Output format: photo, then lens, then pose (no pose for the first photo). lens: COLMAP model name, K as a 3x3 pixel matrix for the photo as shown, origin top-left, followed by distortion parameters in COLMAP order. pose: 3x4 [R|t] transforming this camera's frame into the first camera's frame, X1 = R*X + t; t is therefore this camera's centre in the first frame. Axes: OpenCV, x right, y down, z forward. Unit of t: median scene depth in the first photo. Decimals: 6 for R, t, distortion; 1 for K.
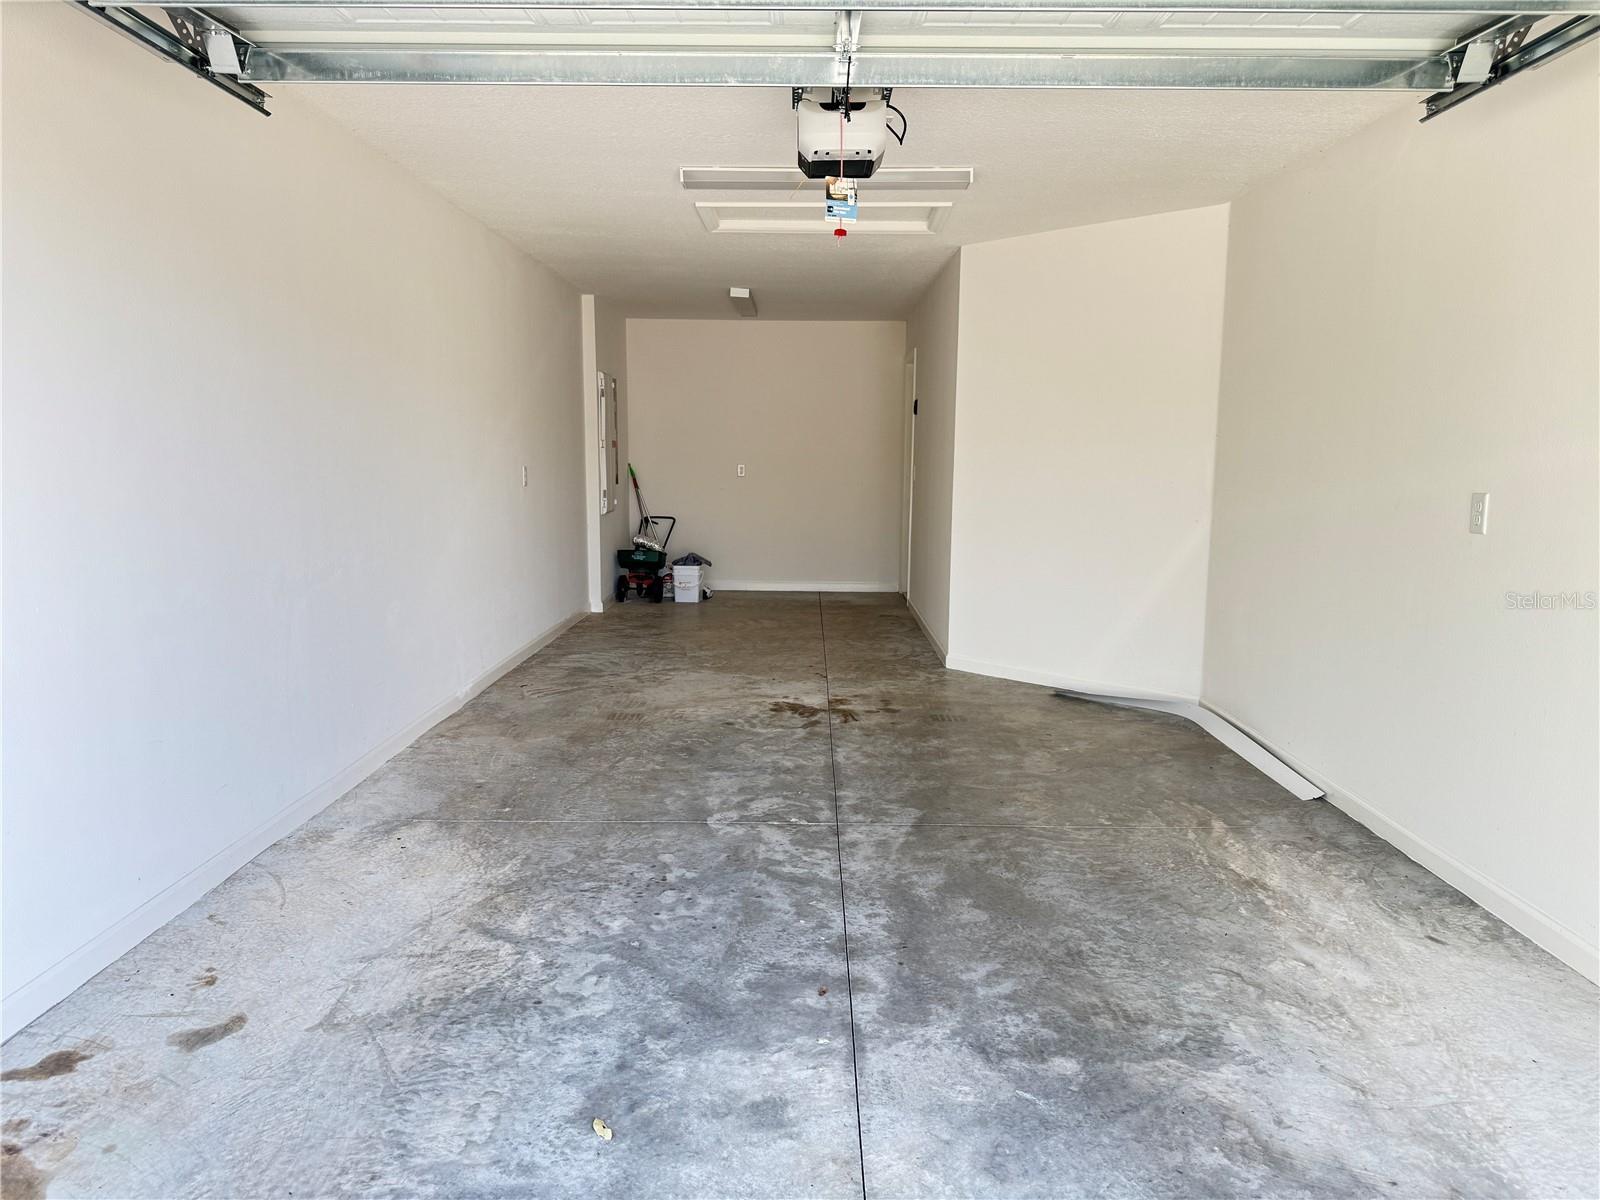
lens RADIAL K [[1128.8, 0, 800.0], [0, 1128.8, 600.0], [0, 0, 1]] dist [0.104163, -0.157313]
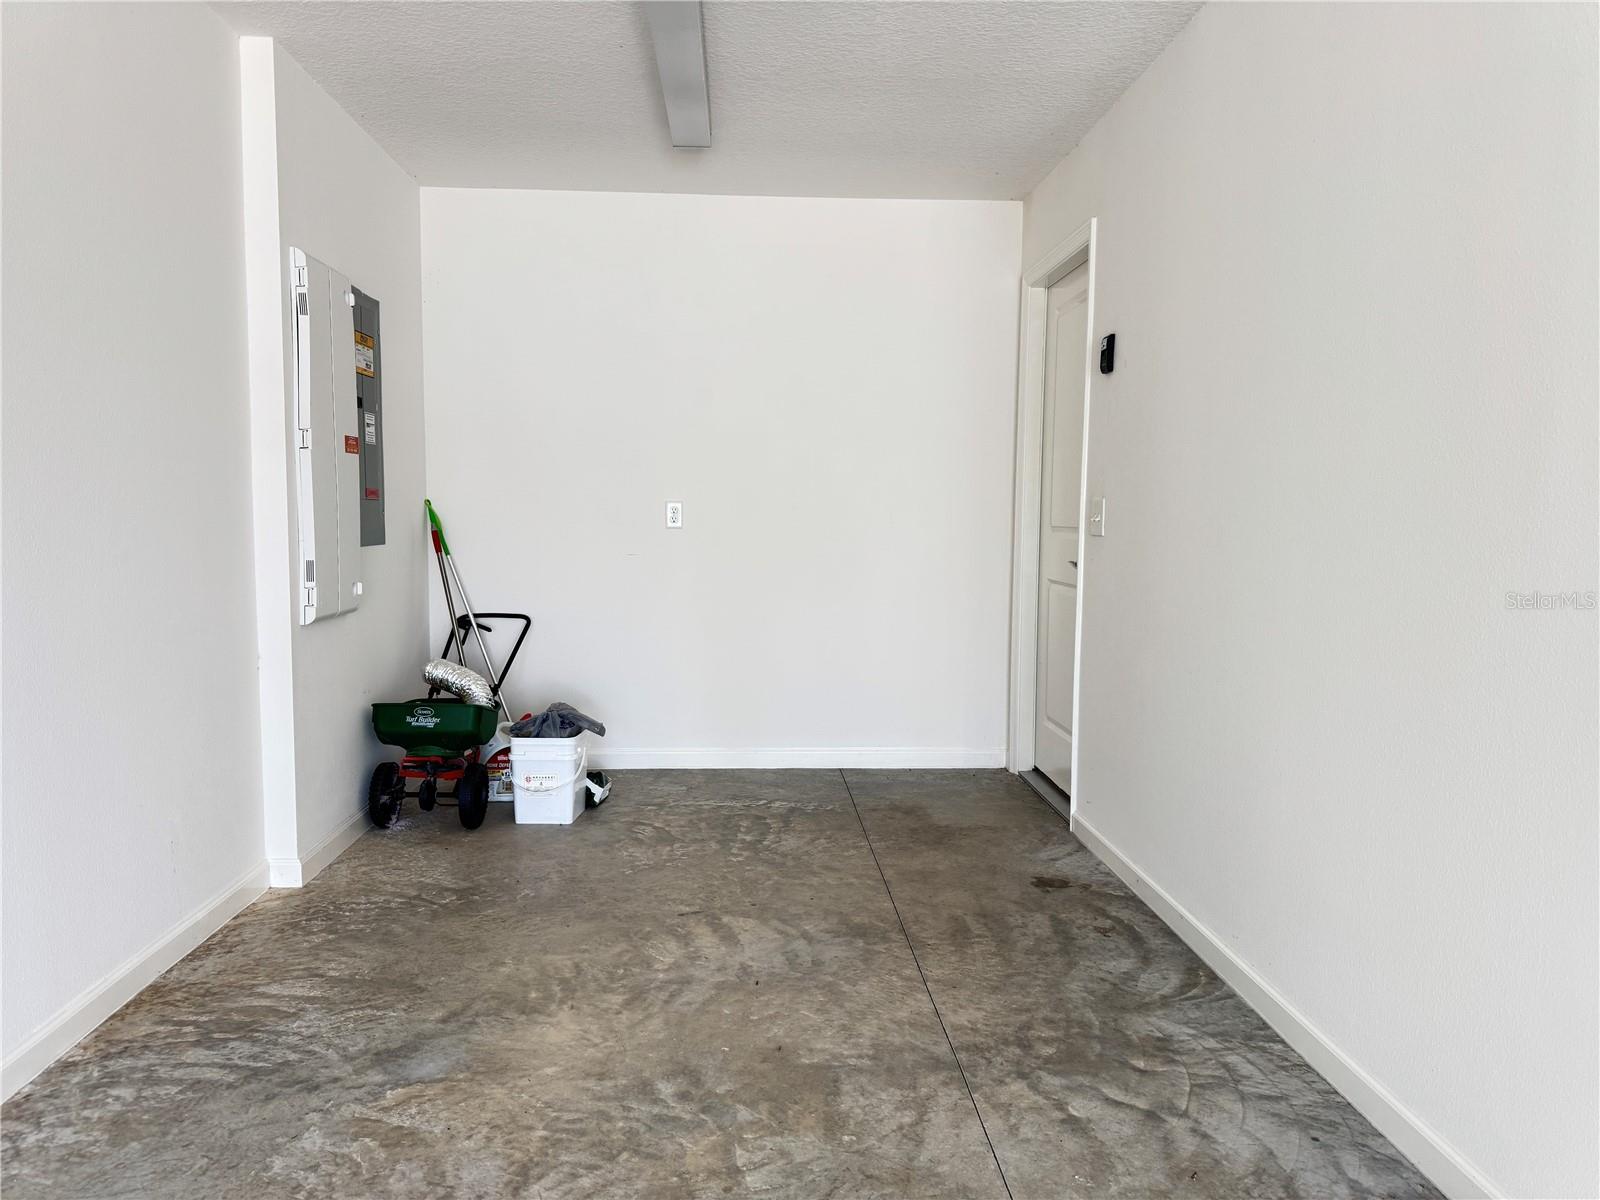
lens RADIAL K [[1128.8, 0, 800.0], [0, 1128.8, 600.0], [0, 0, 1]] dist [0.104163, -0.157313]
pose [[0.998215, -0.004223, 0.059572, -0.029928], [0.007097, 0.998817, -0.048116, -0.060076], [-0.059298, 0.048453, 0.997064, 0.567100]]
